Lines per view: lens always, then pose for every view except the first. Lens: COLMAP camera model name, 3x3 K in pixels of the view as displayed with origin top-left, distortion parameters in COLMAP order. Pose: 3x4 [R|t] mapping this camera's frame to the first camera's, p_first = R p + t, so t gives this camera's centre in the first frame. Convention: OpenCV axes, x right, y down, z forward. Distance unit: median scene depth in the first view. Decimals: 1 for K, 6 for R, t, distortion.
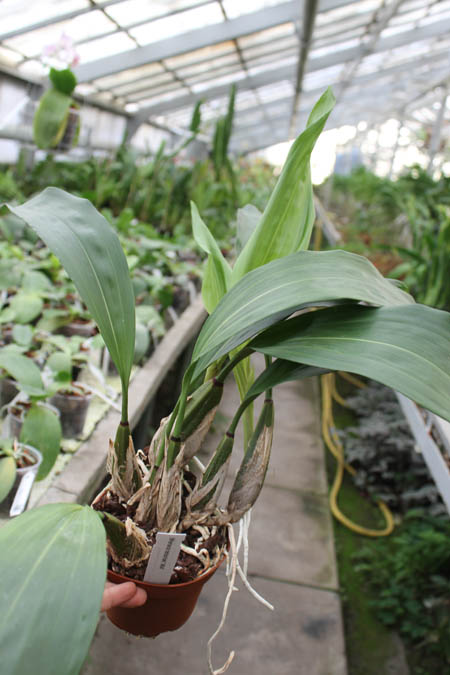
lens RADIAL K [[703.3, 0, 225.0], [0, 703.3, 337.5], [0, 0, 1]] dist [-0.133555, 0.134664]
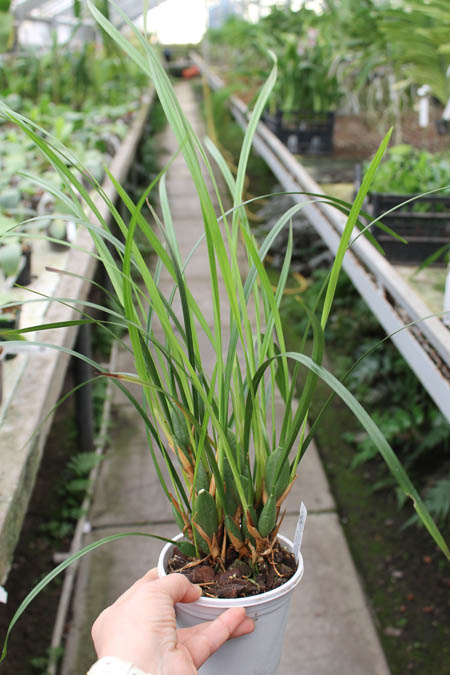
lens RADIAL K [[703.3, 0, 225.0], [0, 703.3, 337.5], [0, 0, 1]] dist [-0.133555, 0.134664]
pose [[0.965772, -0.249318, 0.071592, -0.032899], [0.232797, 0.954820, 0.184728, 0.085999], [-0.114413, -0.161739, 0.980179, -0.342349]]
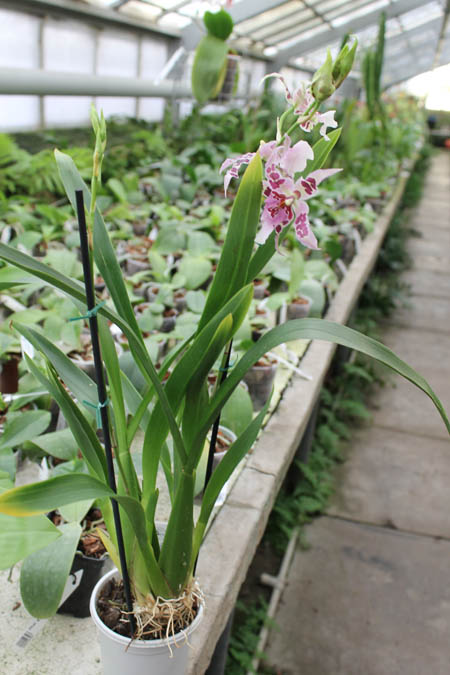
lens RADIAL K [[703.3, 0, 225.0], [0, 703.3, 337.5], [0, 0, 1]] dist [-0.133555, 0.134664]
pose [[0.976839, -0.045351, -0.209115, -0.029629], [0.060930, 0.995777, 0.068665, -0.009788], [0.205118, -0.079816, 0.975477, 0.037722]]
